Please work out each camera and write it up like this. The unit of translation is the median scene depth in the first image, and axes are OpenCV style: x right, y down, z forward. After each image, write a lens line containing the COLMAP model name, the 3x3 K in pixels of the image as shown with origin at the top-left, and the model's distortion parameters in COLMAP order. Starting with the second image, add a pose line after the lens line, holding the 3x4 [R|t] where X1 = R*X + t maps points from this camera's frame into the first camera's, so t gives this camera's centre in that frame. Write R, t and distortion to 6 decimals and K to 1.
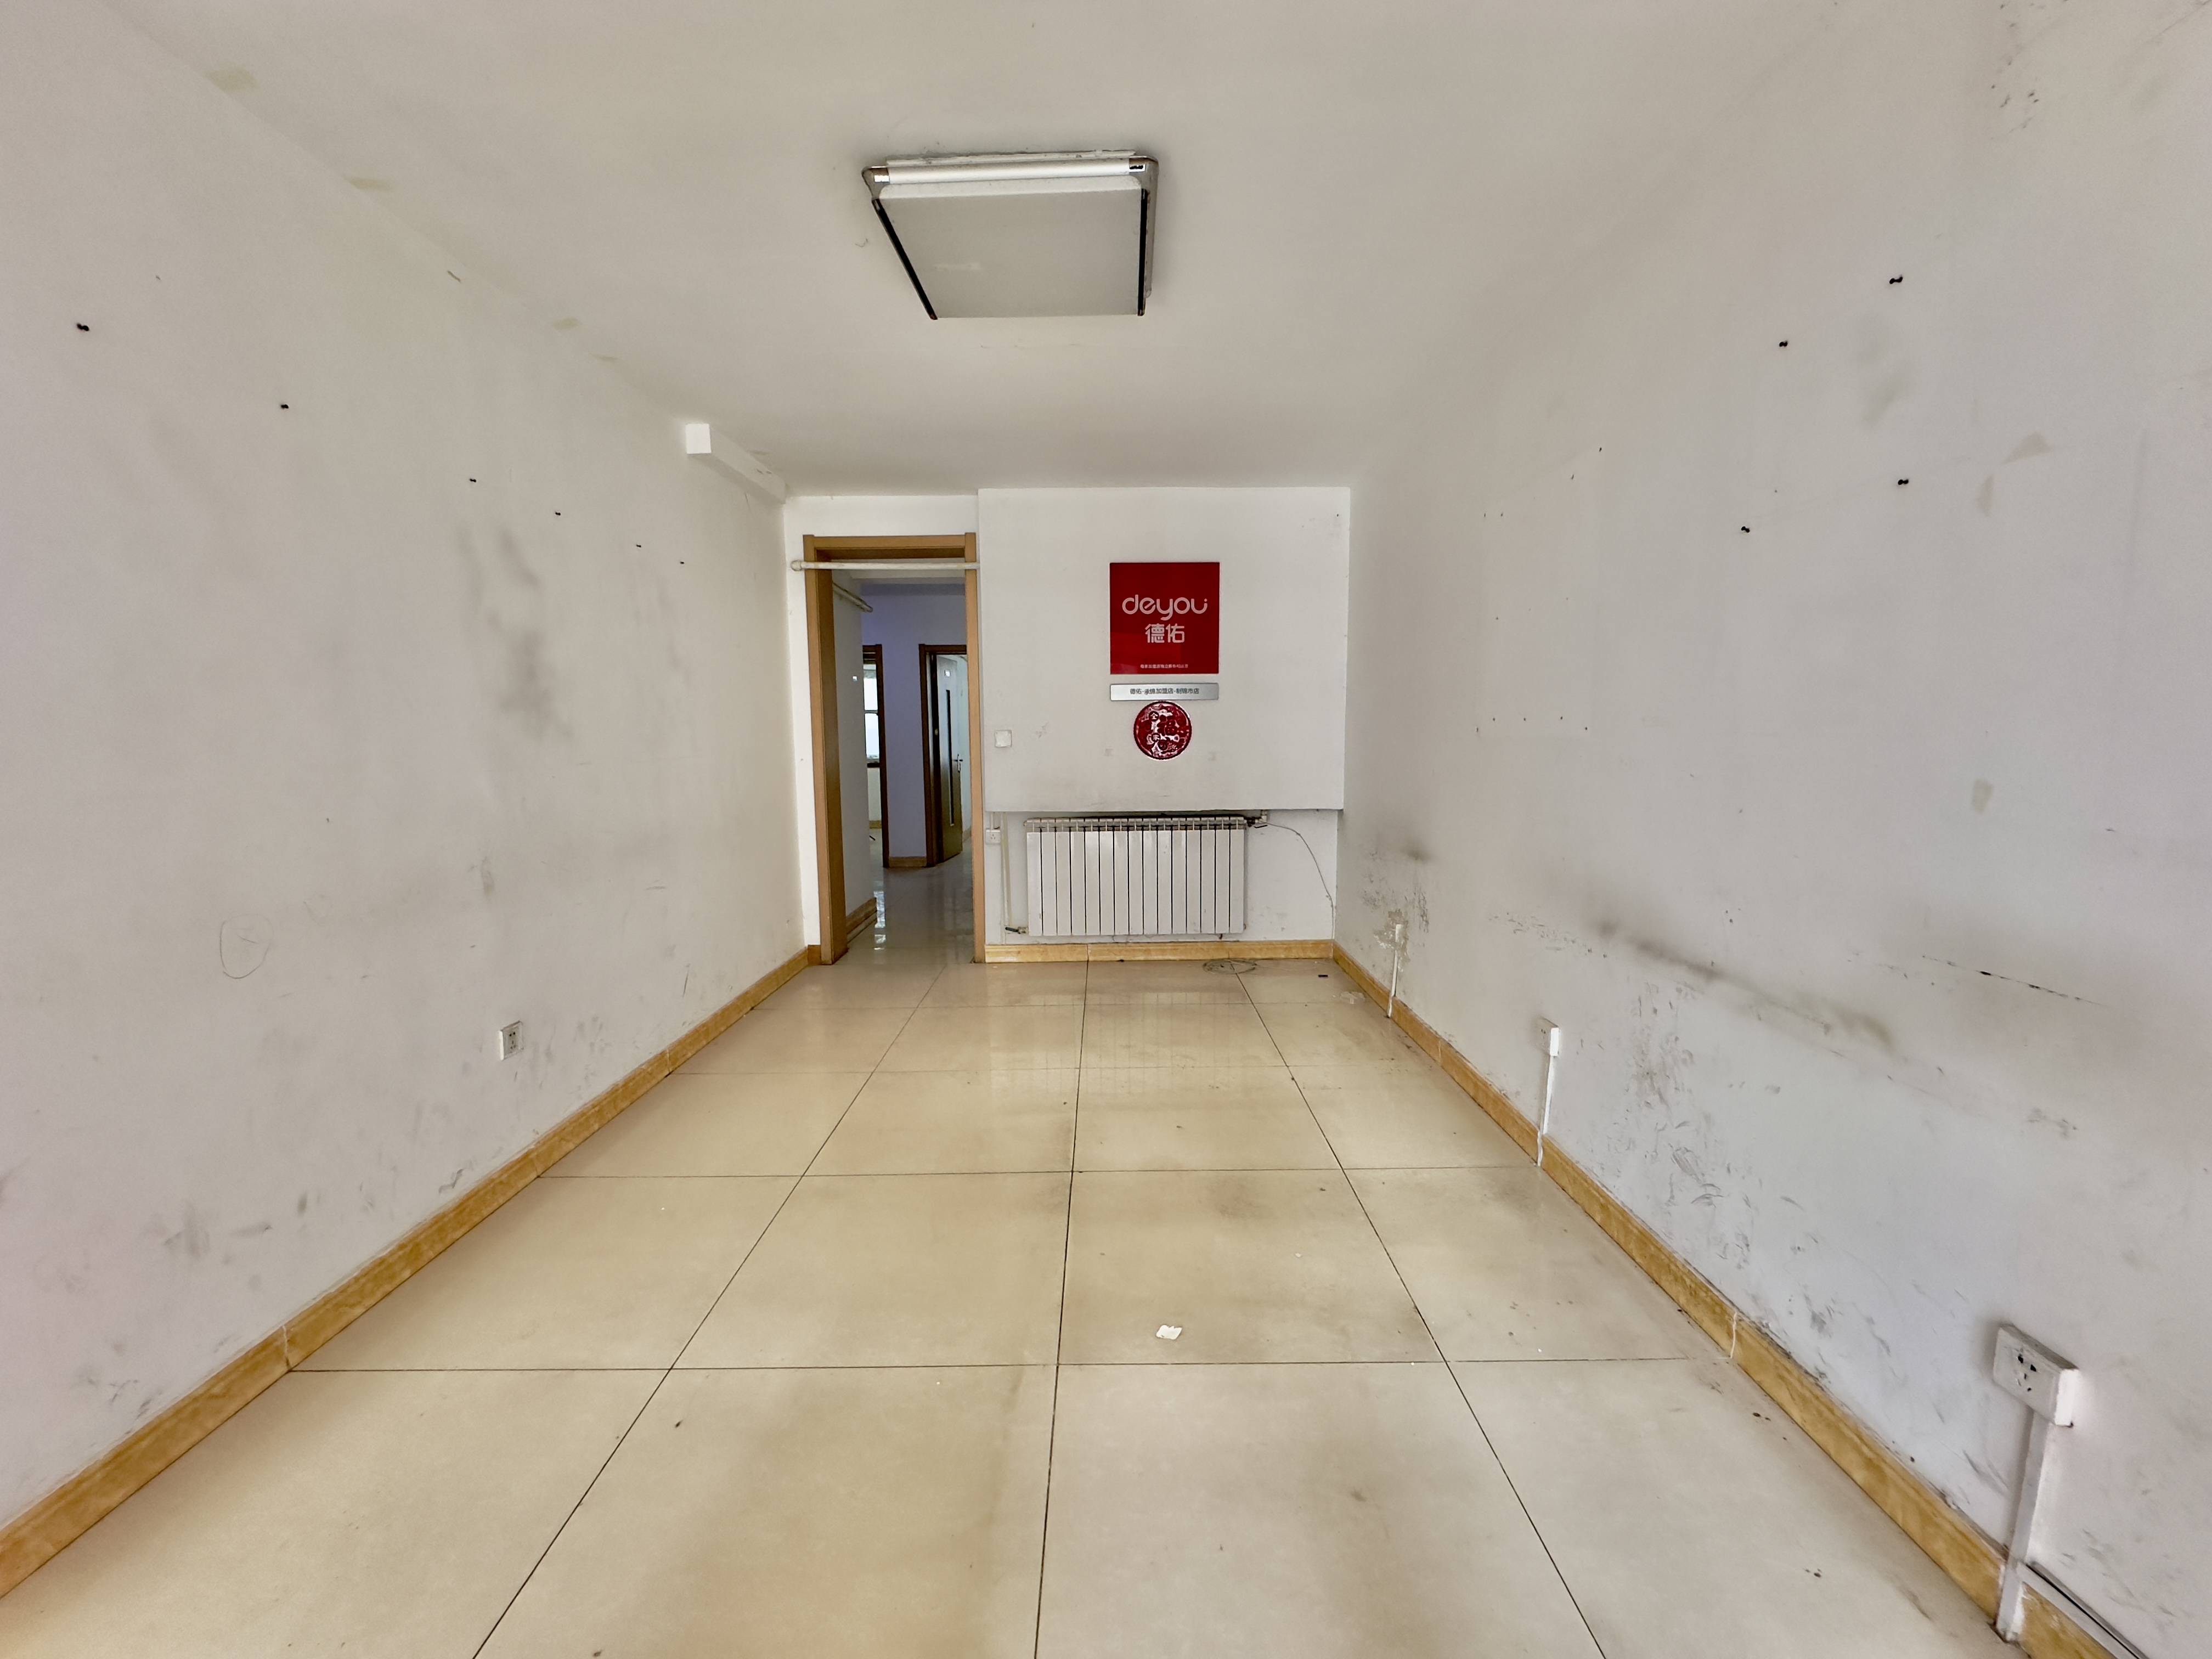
lens RADIAL K [[883.7, 0, 1102.7], [0, 883.7, 836.4], [0, 0, 1]] dist [0.001114, 0.000097]
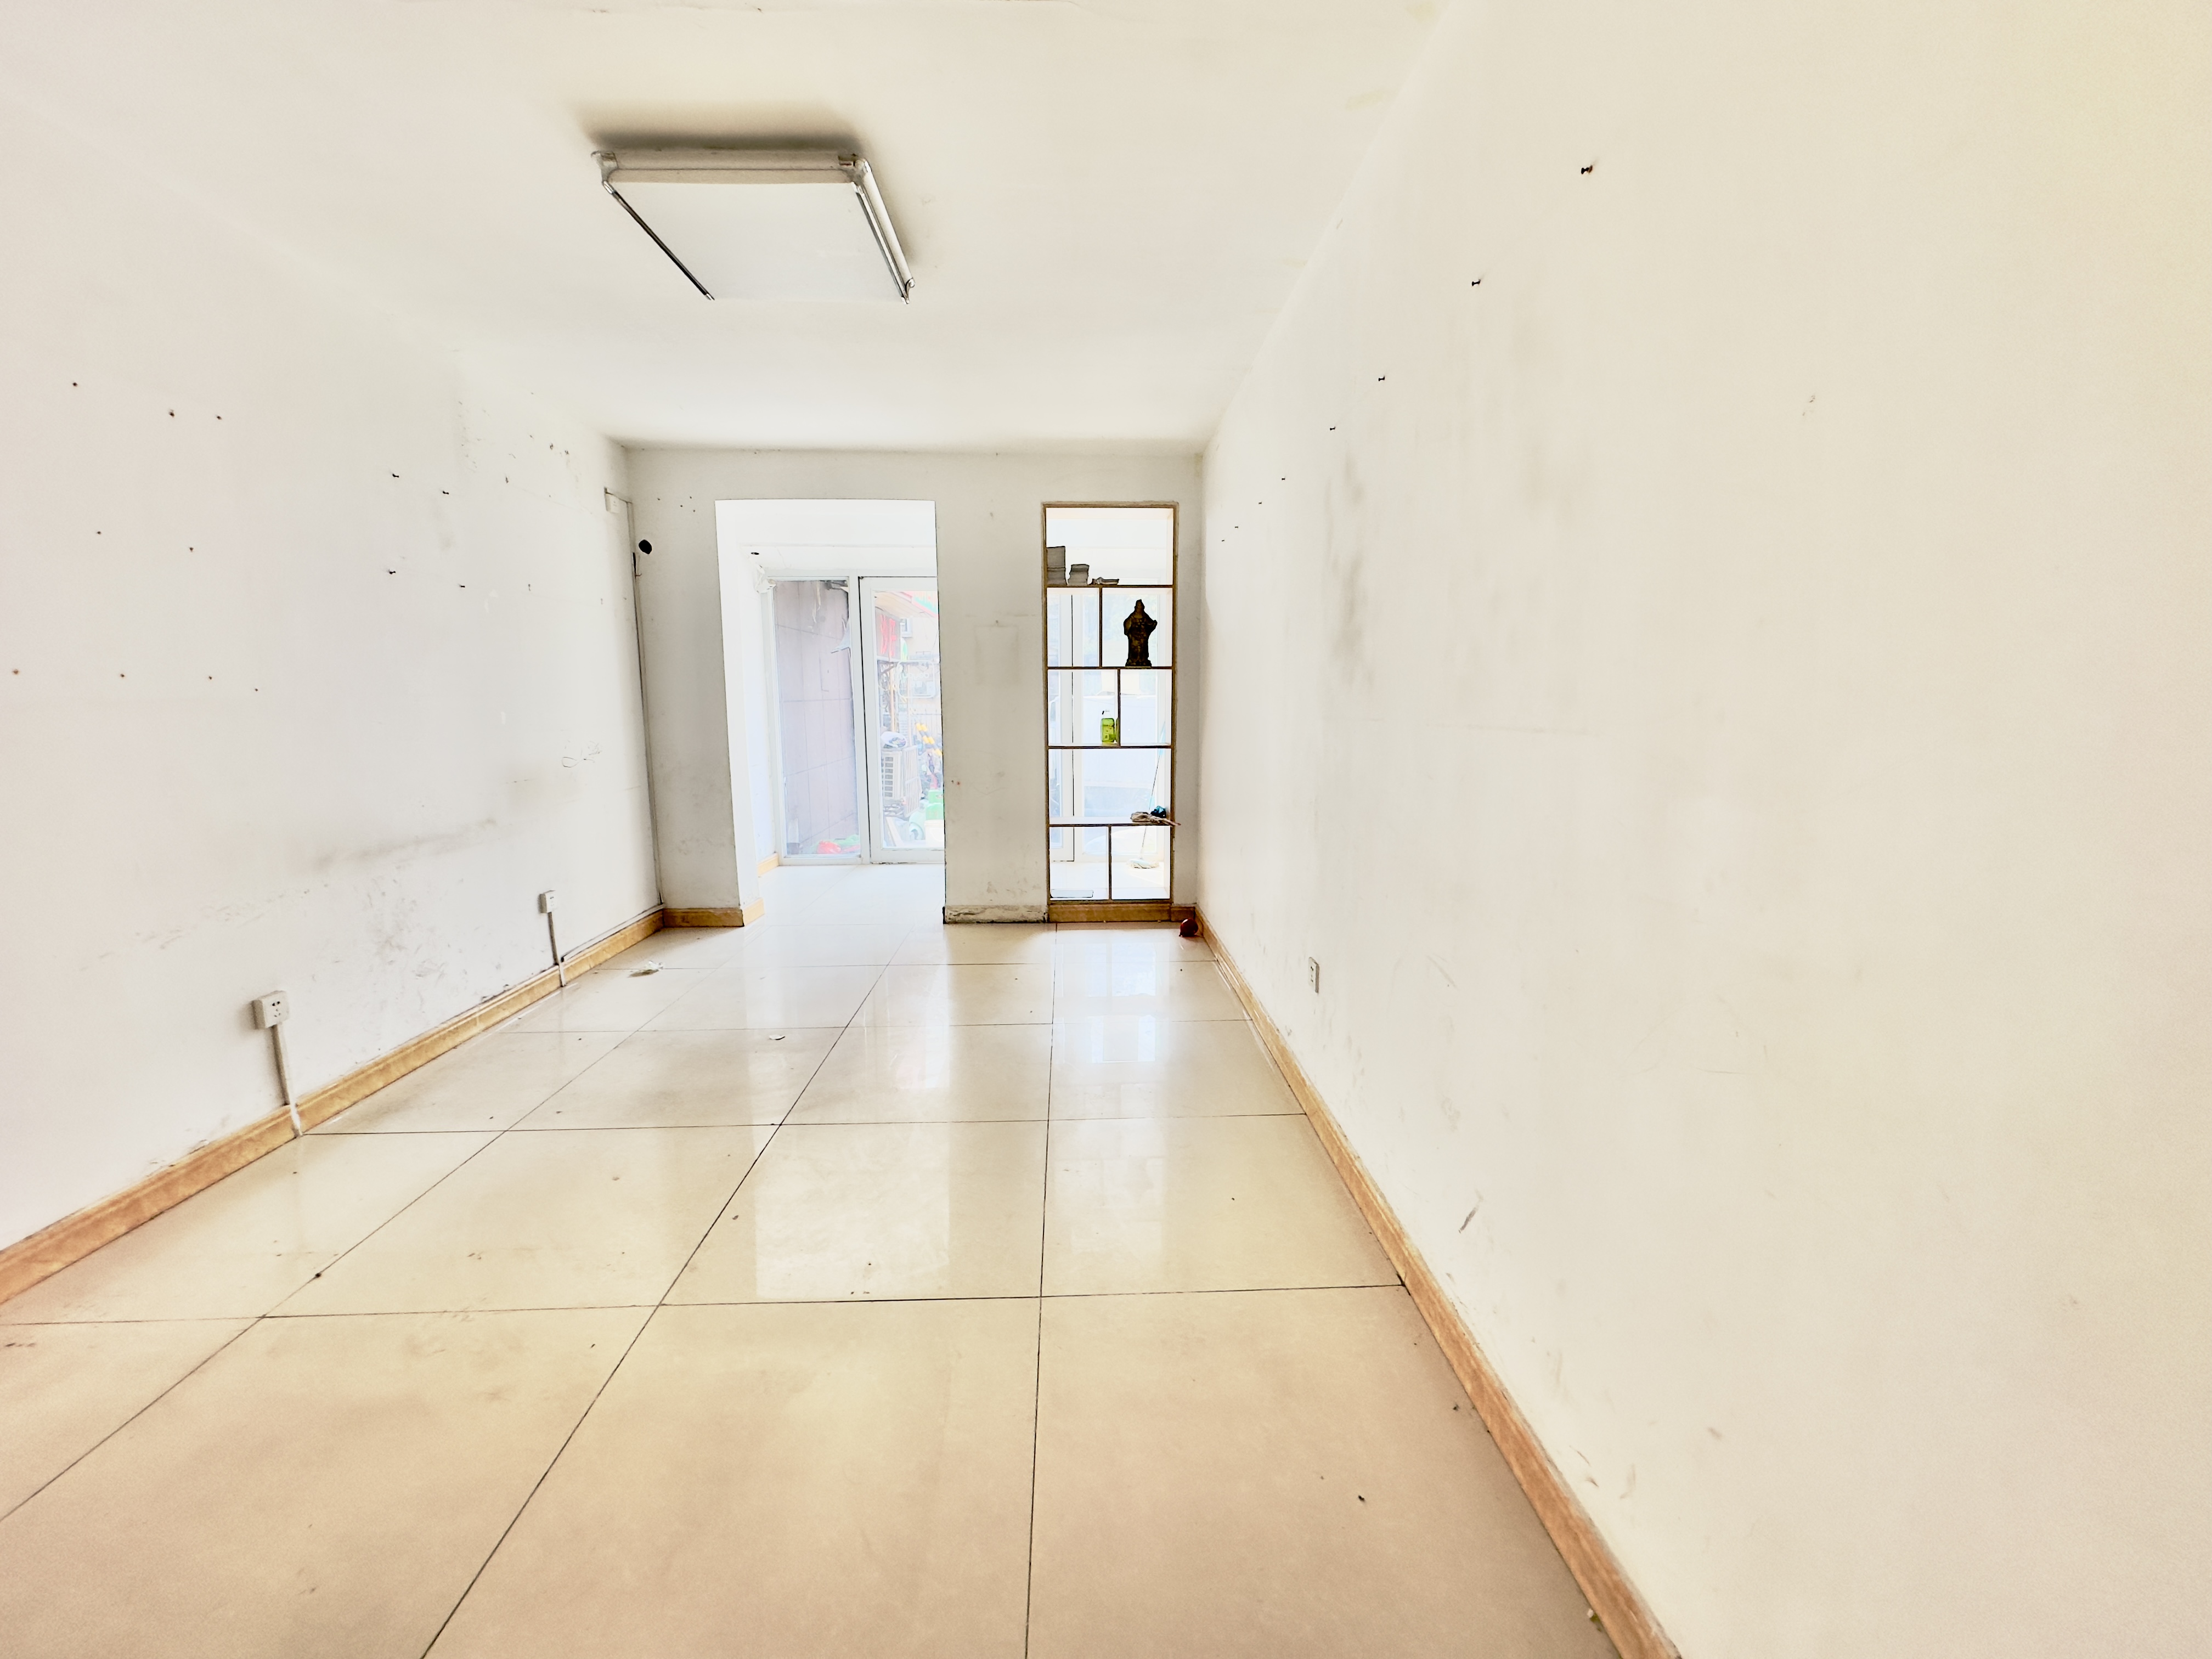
lens RADIAL K [[883.7, 0, 1102.1], [0, 883.7, 831.3], [0, 0, 1]] dist [0.001114, 0.000097]
pose [[-0.999034, 0.017972, -0.040100, -0.455029], [0.006689, 0.964104, 0.265442, -0.260702], [0.043431, 0.264918, -0.963292, 2.356823]]
